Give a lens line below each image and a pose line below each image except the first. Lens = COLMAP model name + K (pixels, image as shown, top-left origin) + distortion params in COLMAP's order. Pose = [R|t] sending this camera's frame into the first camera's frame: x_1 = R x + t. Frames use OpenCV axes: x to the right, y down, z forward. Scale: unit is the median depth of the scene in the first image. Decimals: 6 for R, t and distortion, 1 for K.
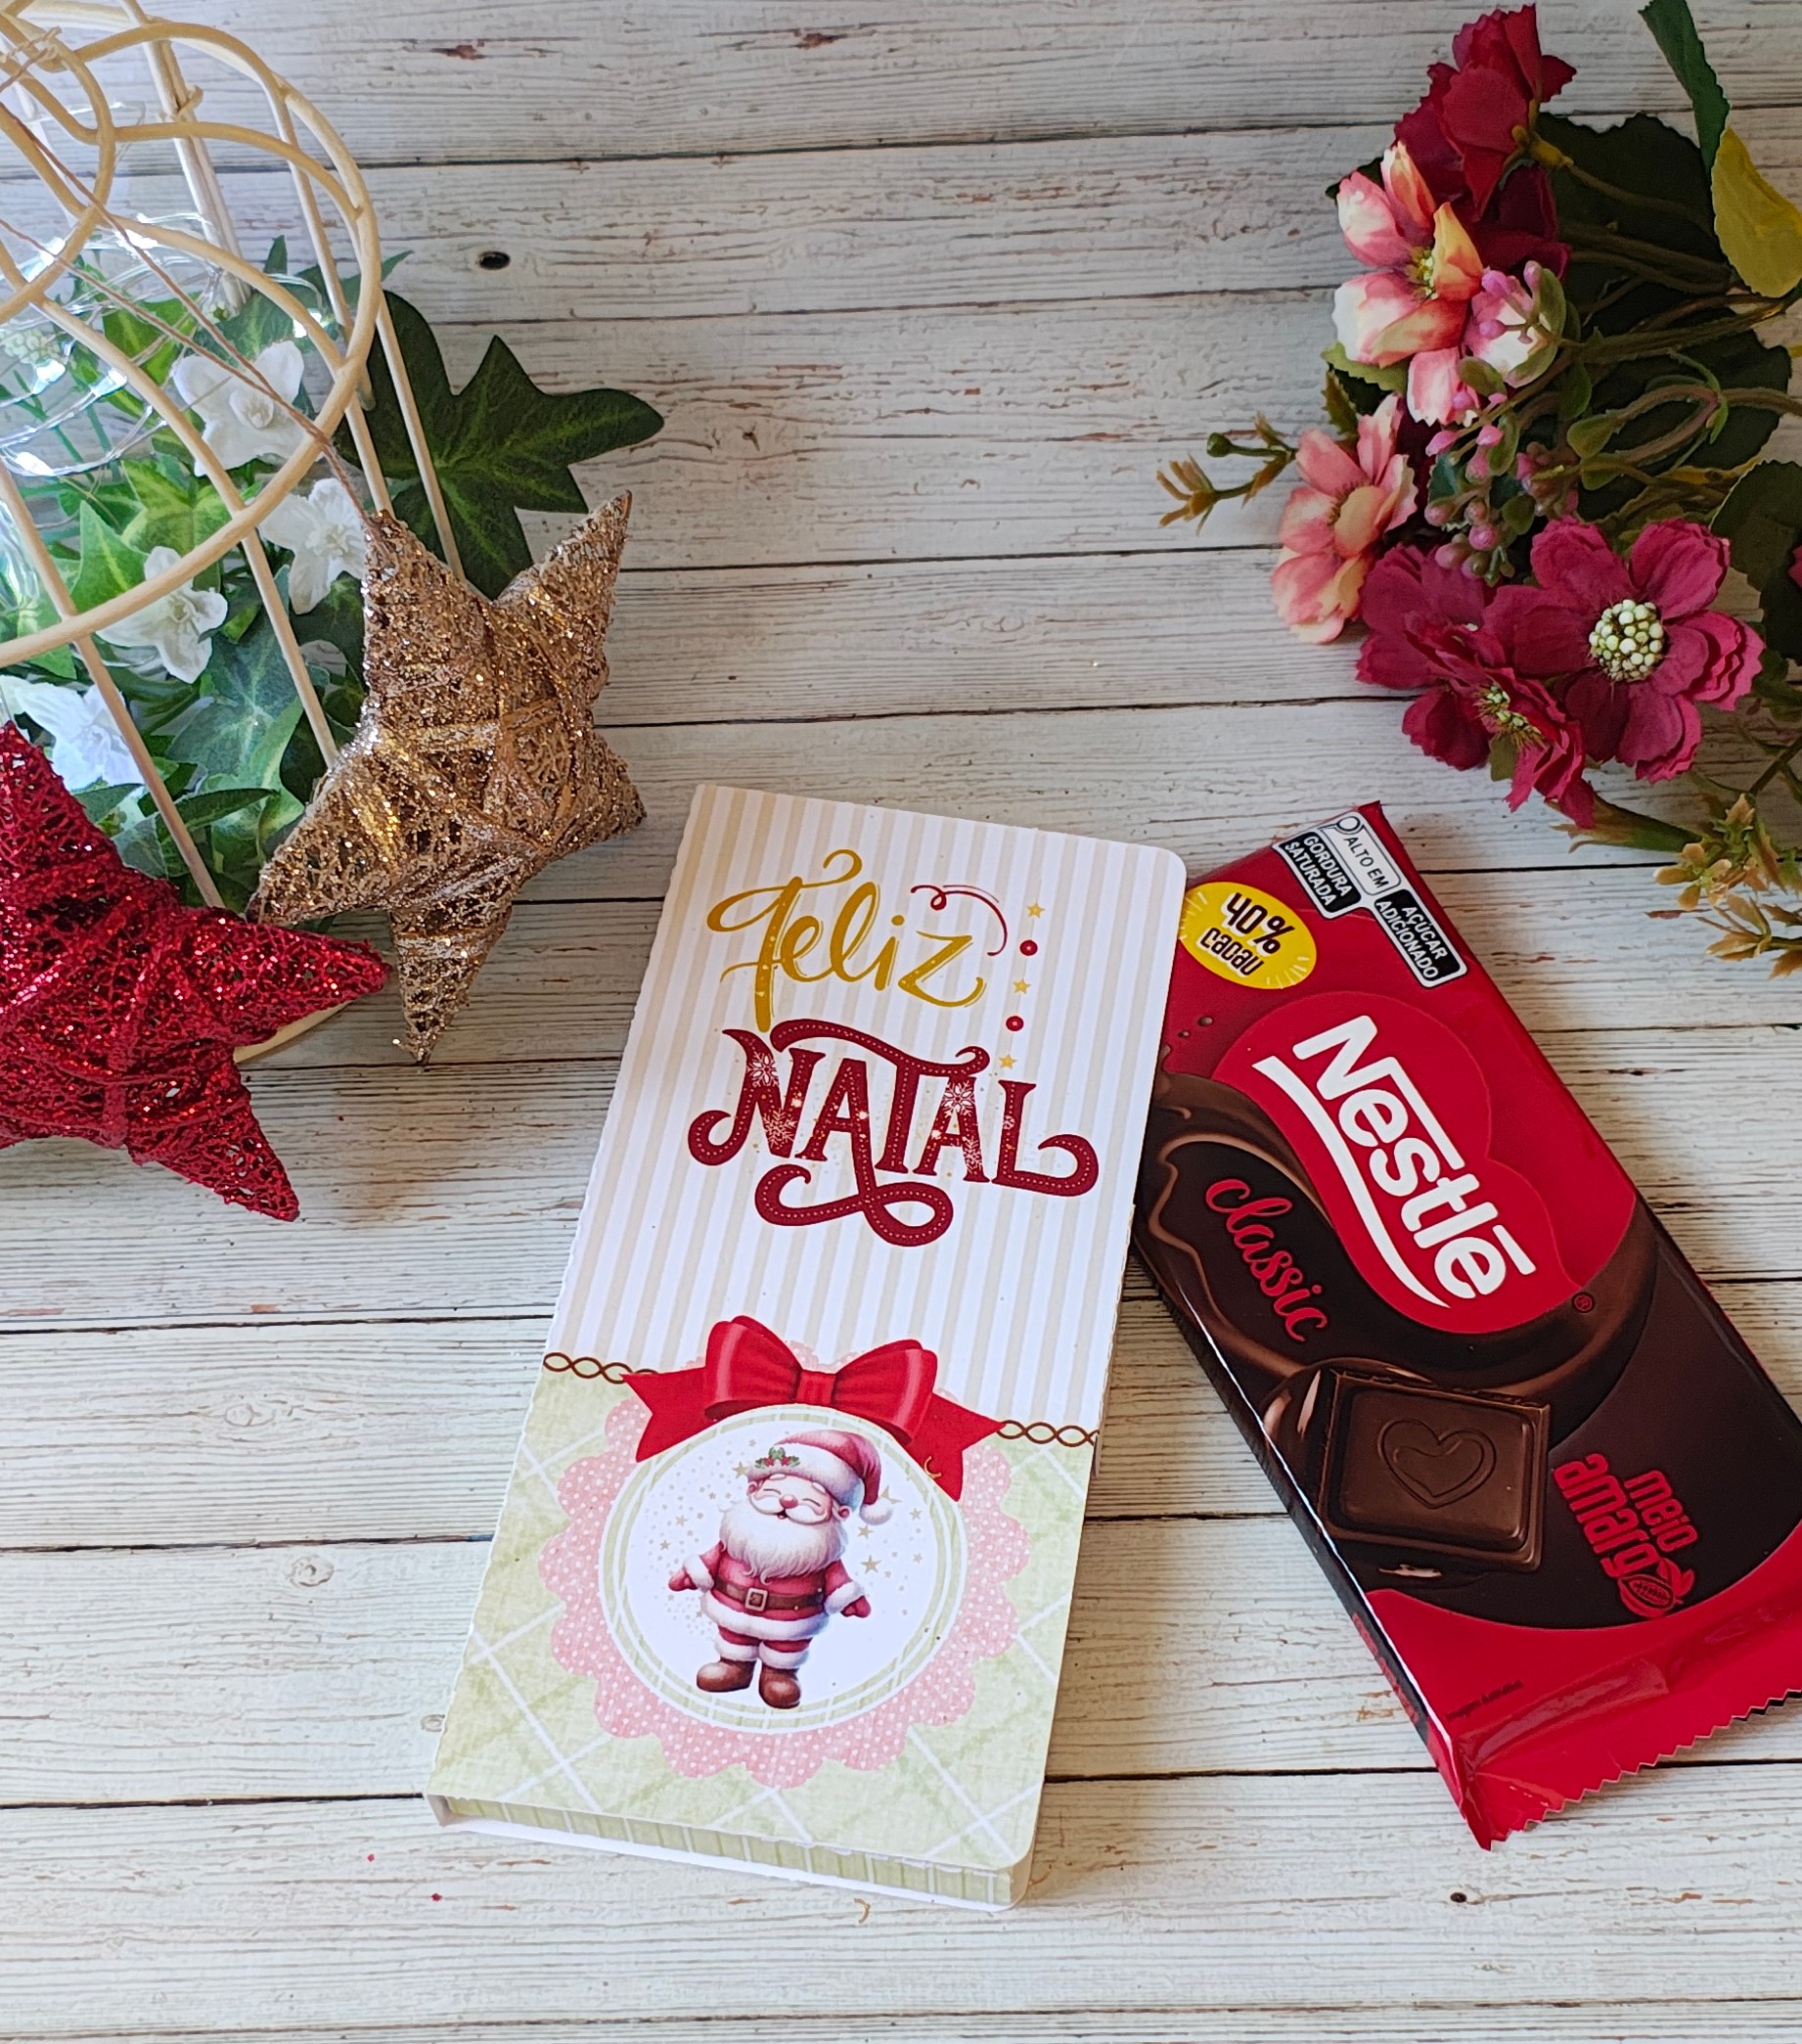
lens RADIAL K [[2905.4, 0, 901.3], [0, 2905.4, 1157.6], [0, 0, 1]] dist [0.153688, -0.531115]
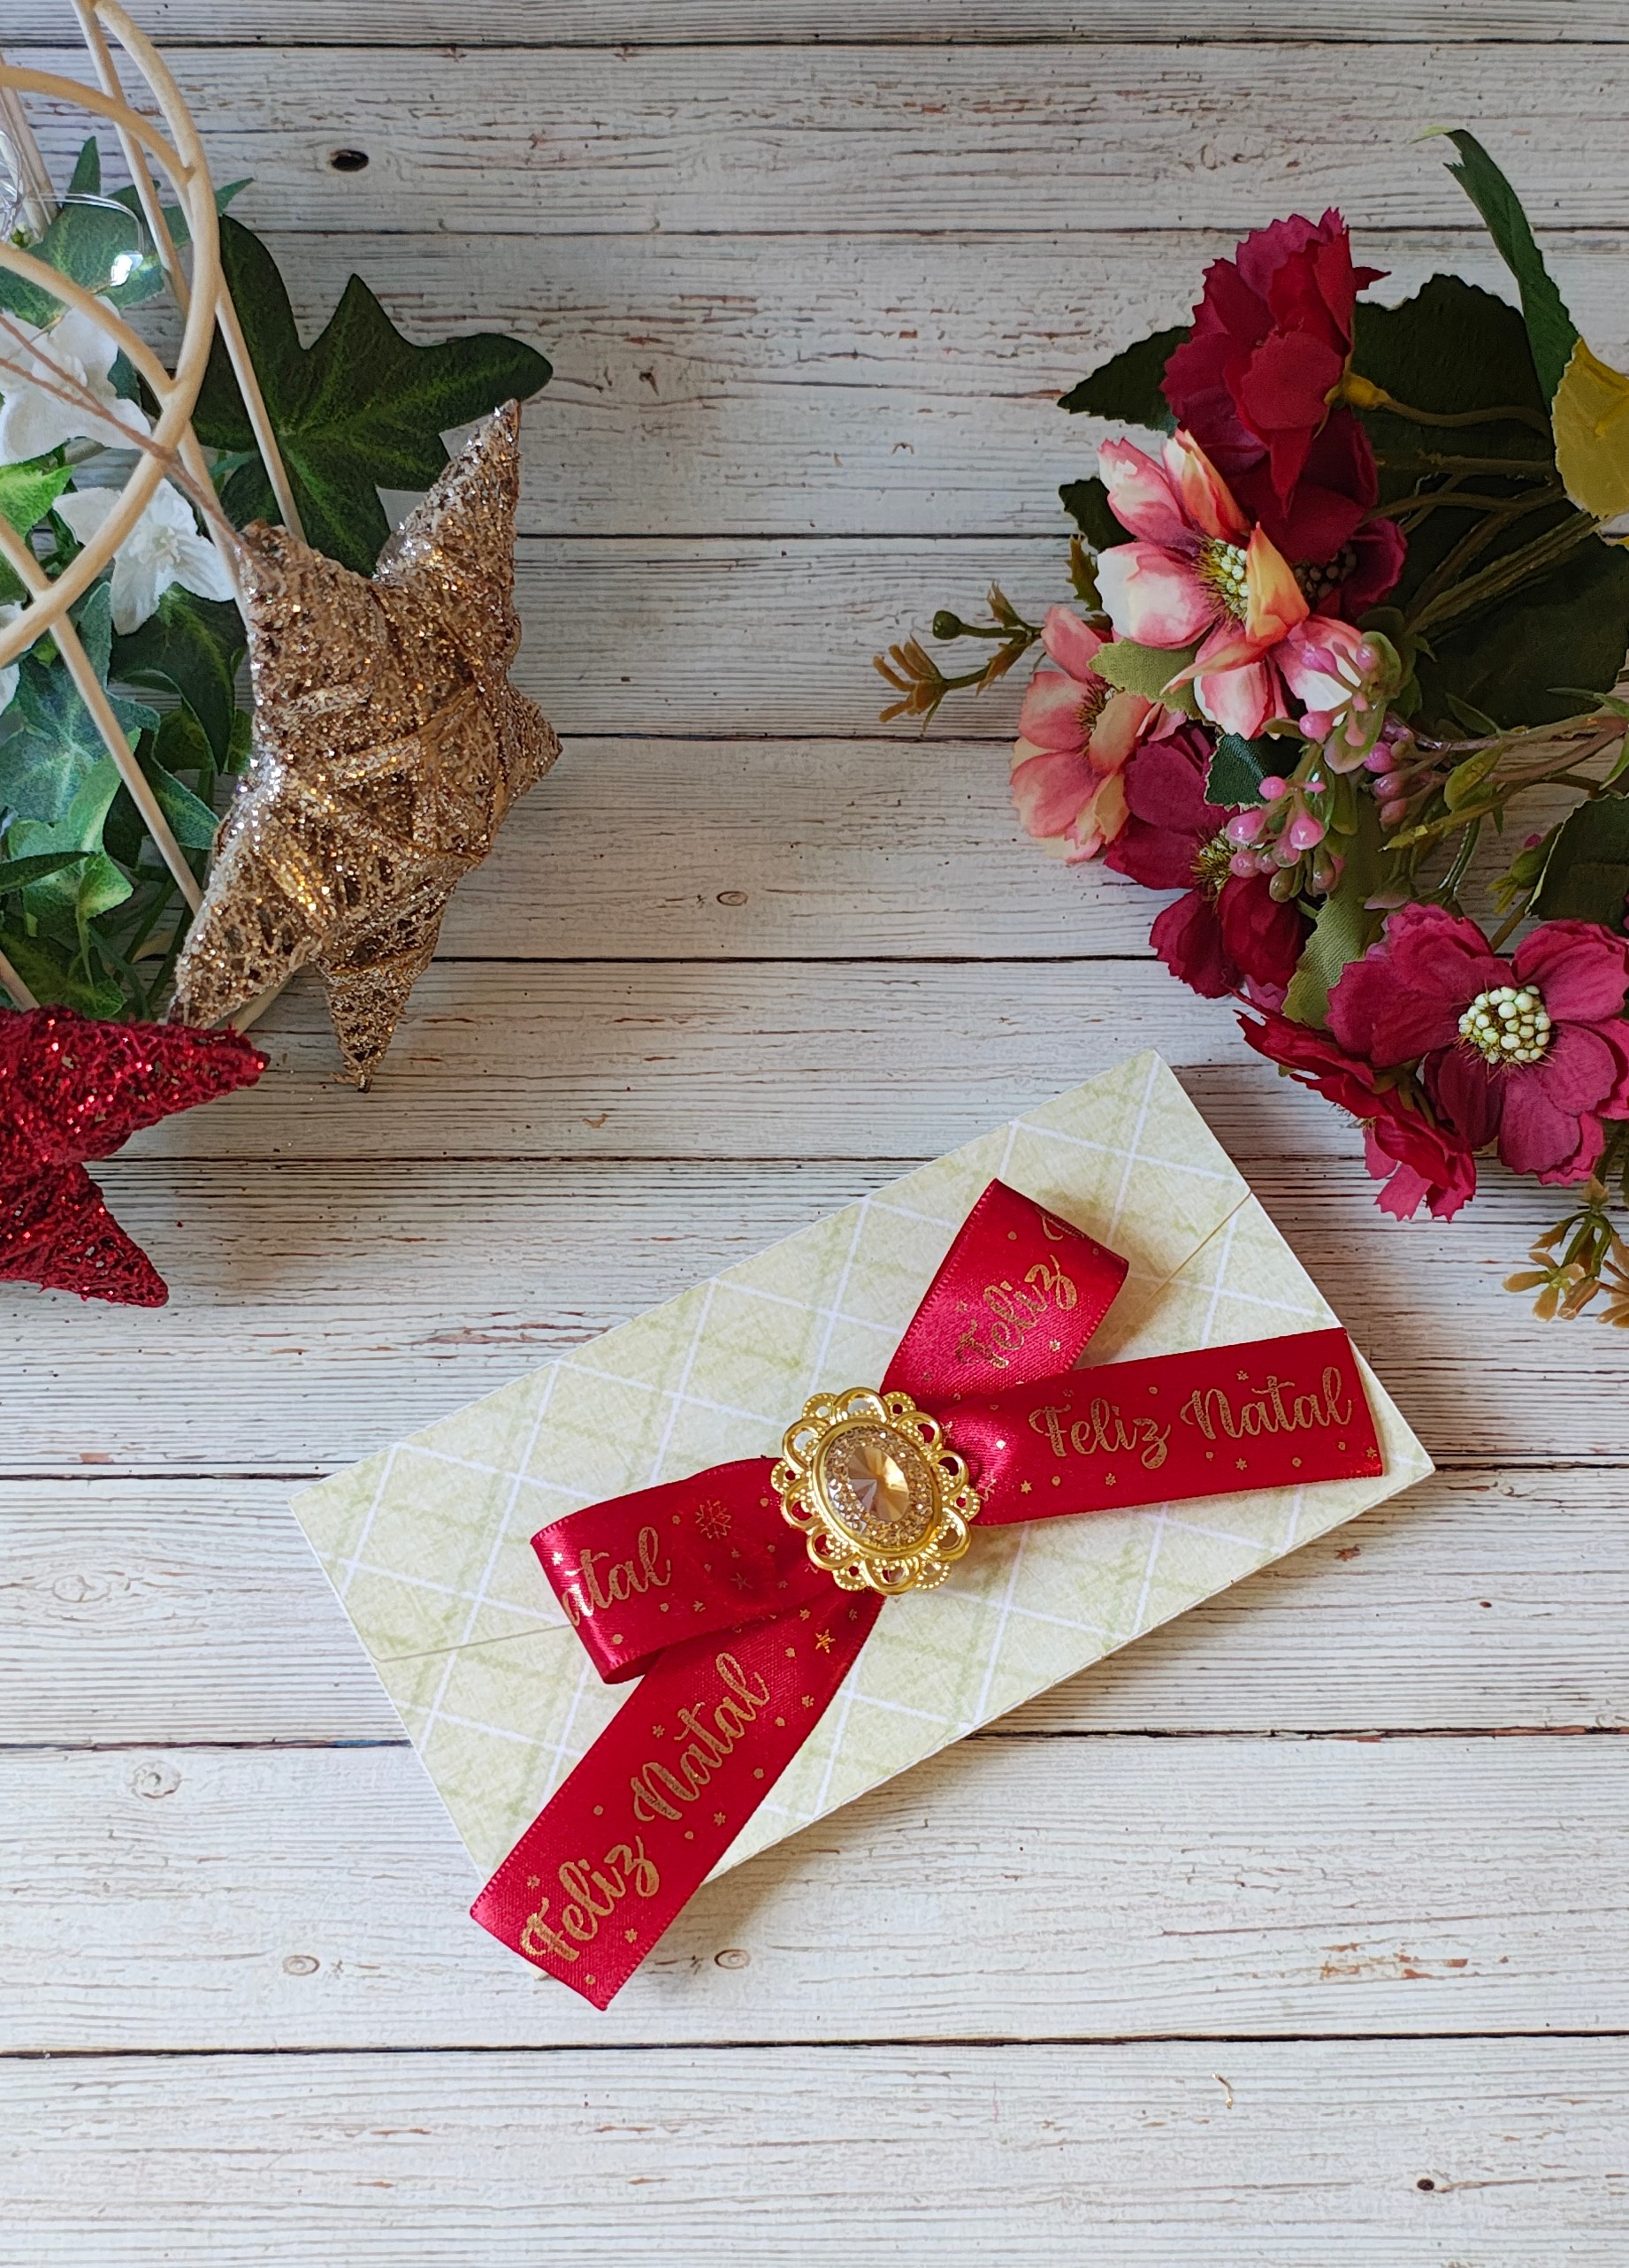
lens RADIAL K [[2626.8, 0, 820.4], [0, 2626.8, 1292.2], [0, 0, 1]] dist [0.107768, -0.344140]
pose [[0.998414, 0.019917, 0.052656, -0.041955], [-0.029429, 0.982001, 0.186569, -0.148116], [-0.047992, -0.187823, 0.981030, 0.212859]]
